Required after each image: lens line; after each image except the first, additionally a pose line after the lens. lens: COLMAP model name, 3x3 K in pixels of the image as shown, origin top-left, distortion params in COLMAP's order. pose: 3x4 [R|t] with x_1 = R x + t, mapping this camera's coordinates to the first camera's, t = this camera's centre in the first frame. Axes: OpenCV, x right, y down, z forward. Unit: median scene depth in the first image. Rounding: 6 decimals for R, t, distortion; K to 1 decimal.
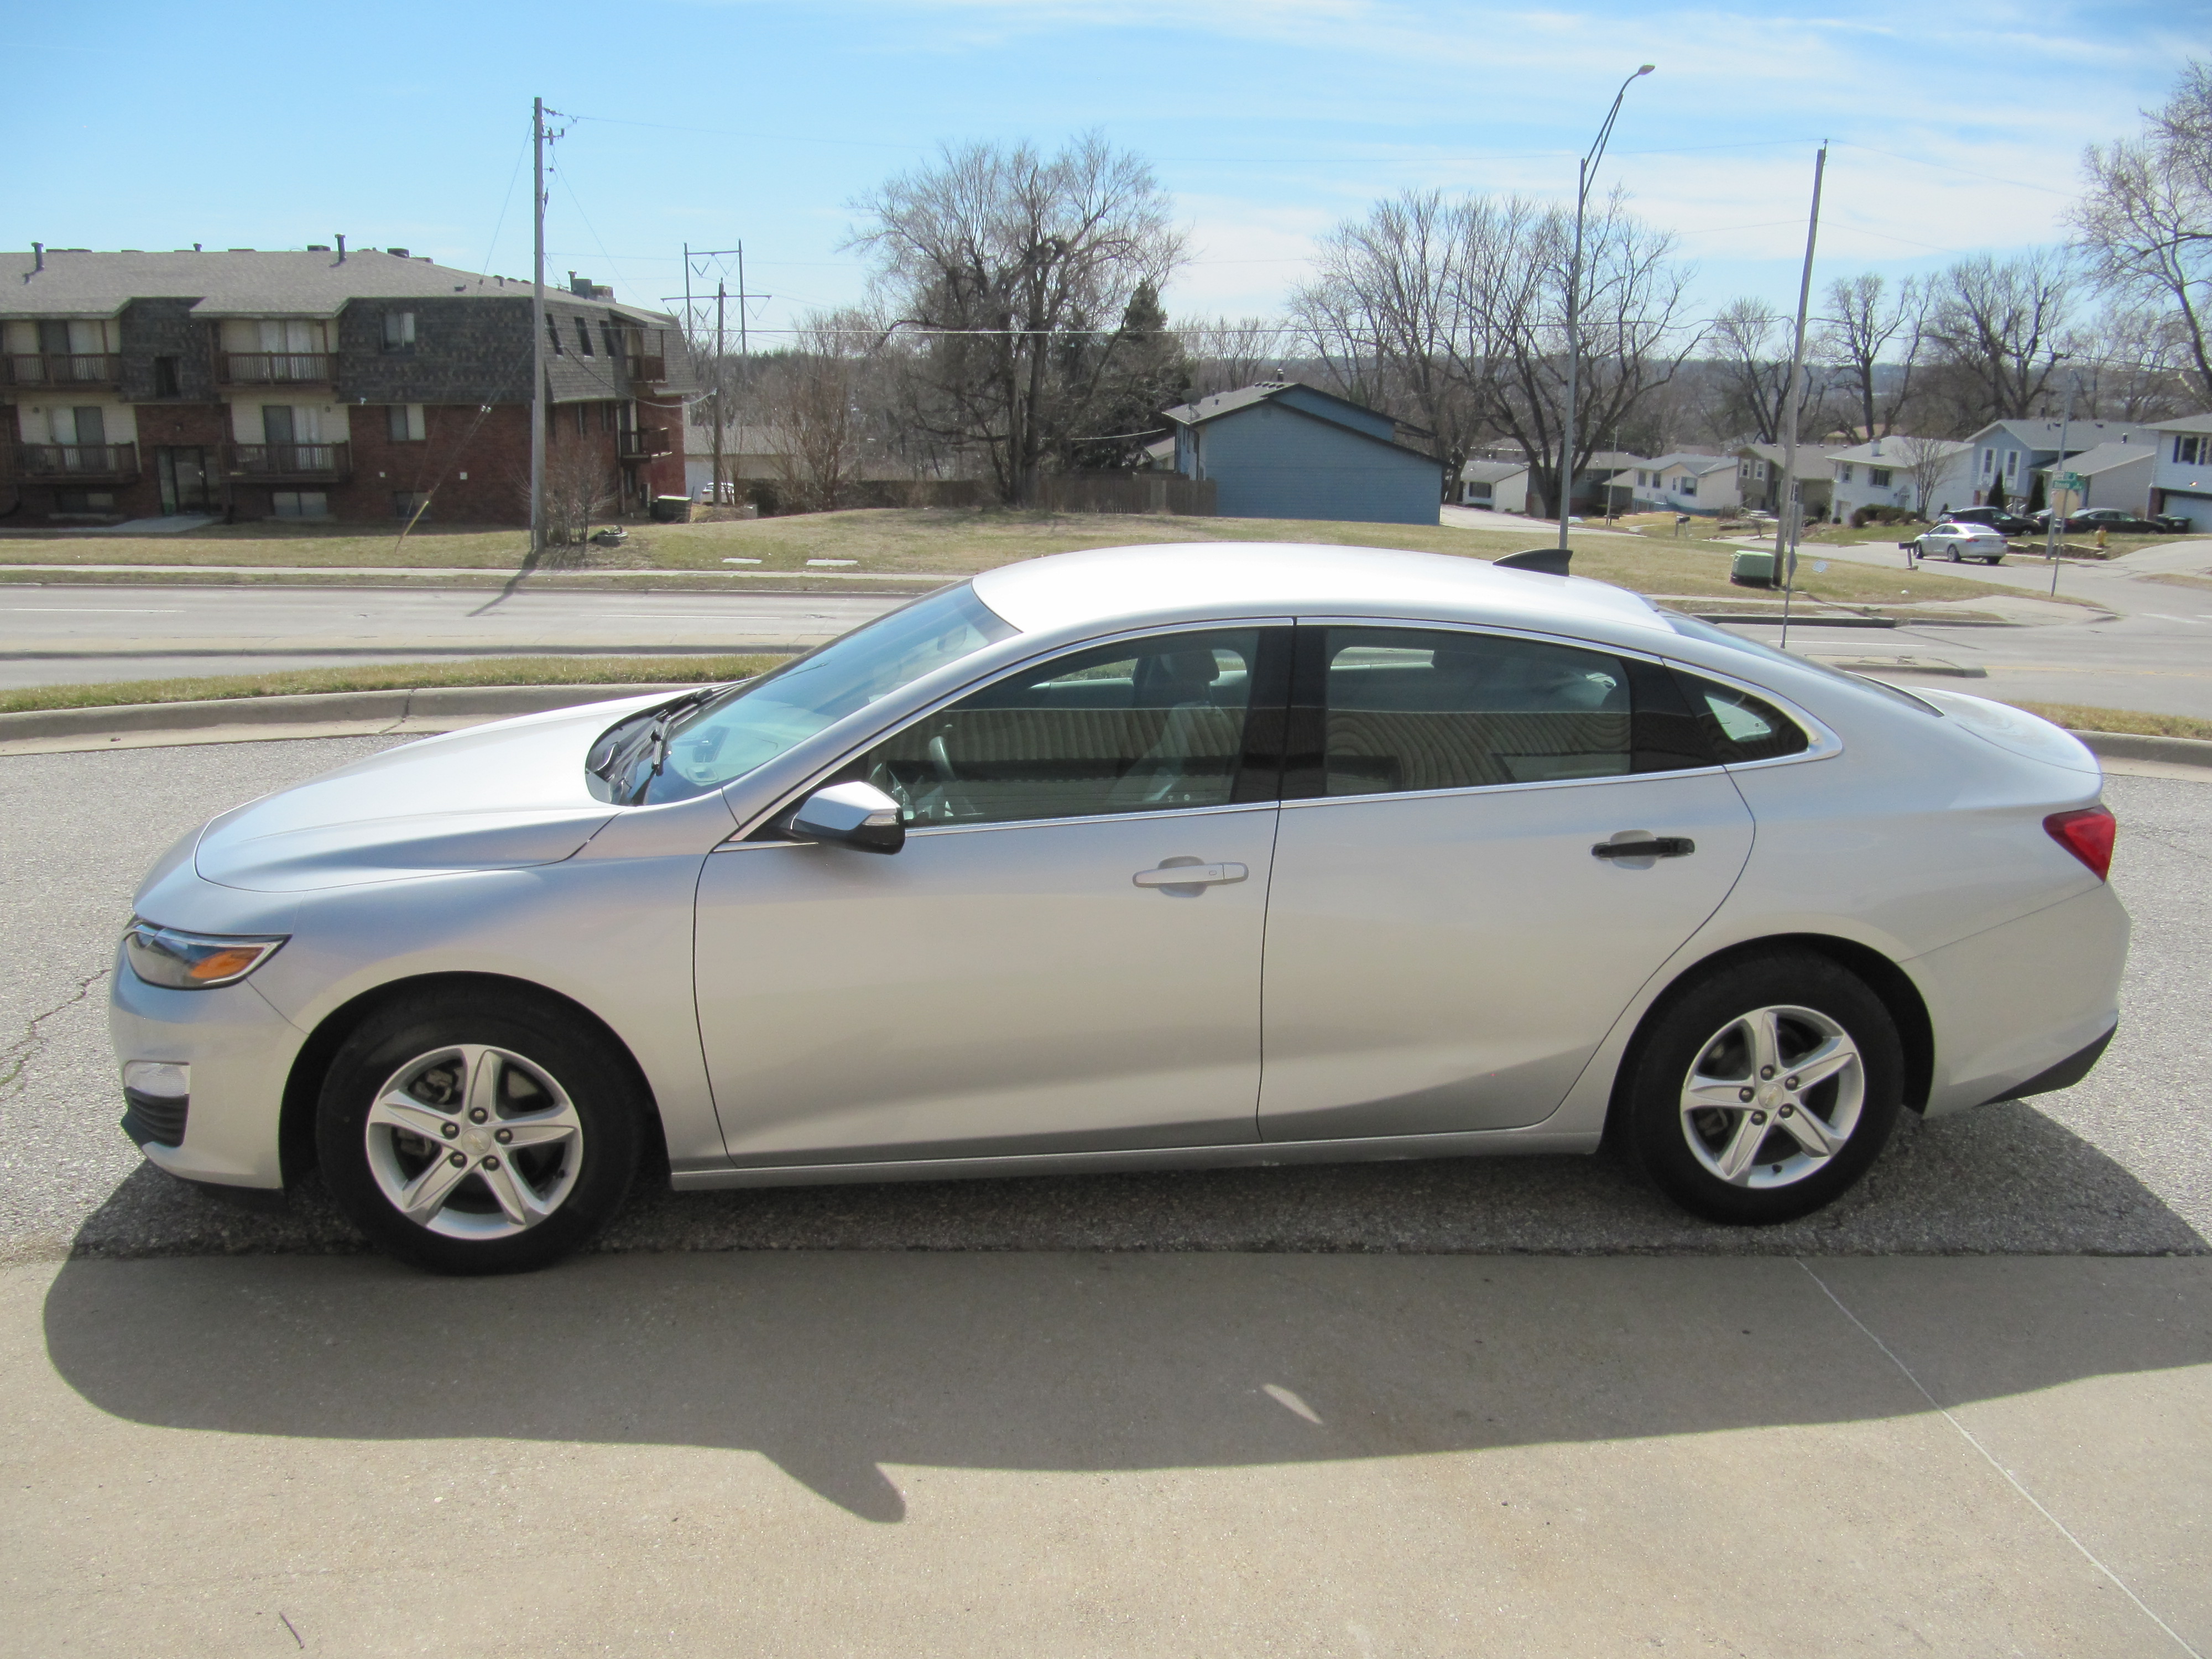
lens RADIAL K [[1830.1, 0, 1106.0], [0, 1830.1, 829.5], [0, 0, 1]] dist [-0.047238, 0.020668]
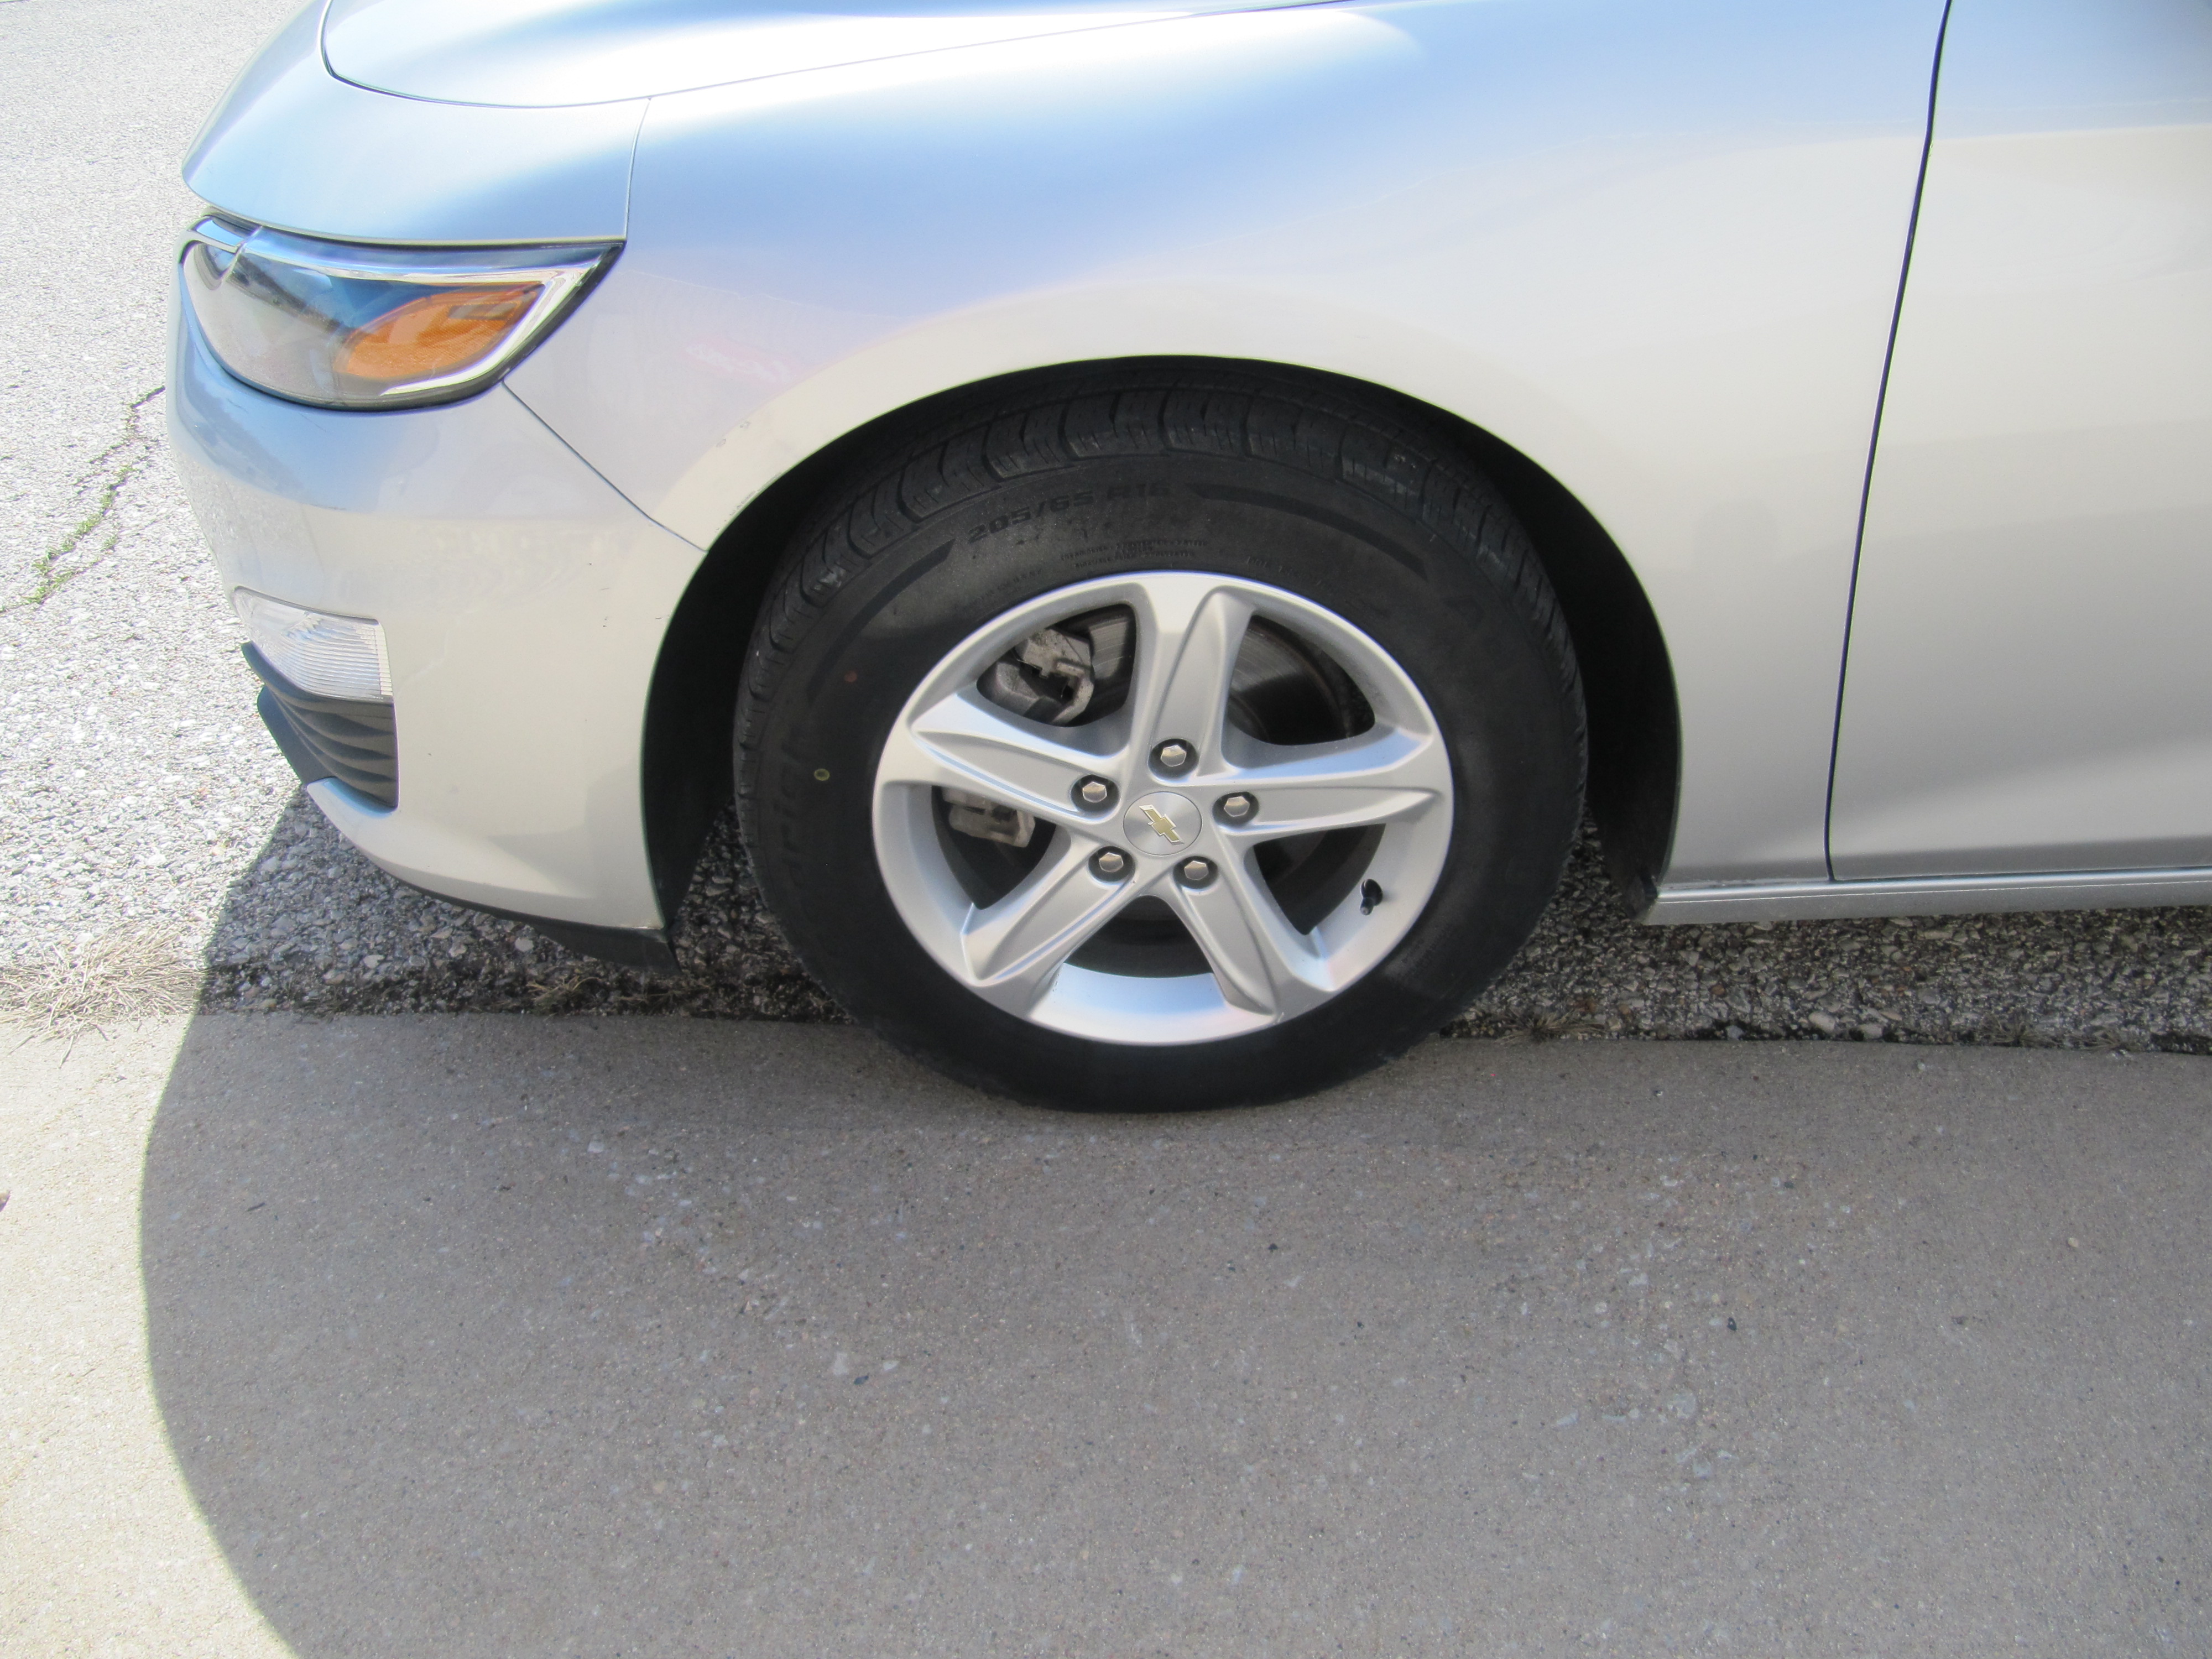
lens RADIAL K [[1830.1, 0, 1106.0], [0, 1830.1, 829.5], [0, 0, 1]] dist [-0.047238, 0.020668]
pose [[0.993284, 0.028575, -0.112119, -0.314814], [0.014546, 0.930495, 0.366016, 0.037125], [0.114785, -0.365189, 0.923830, 0.653142]]
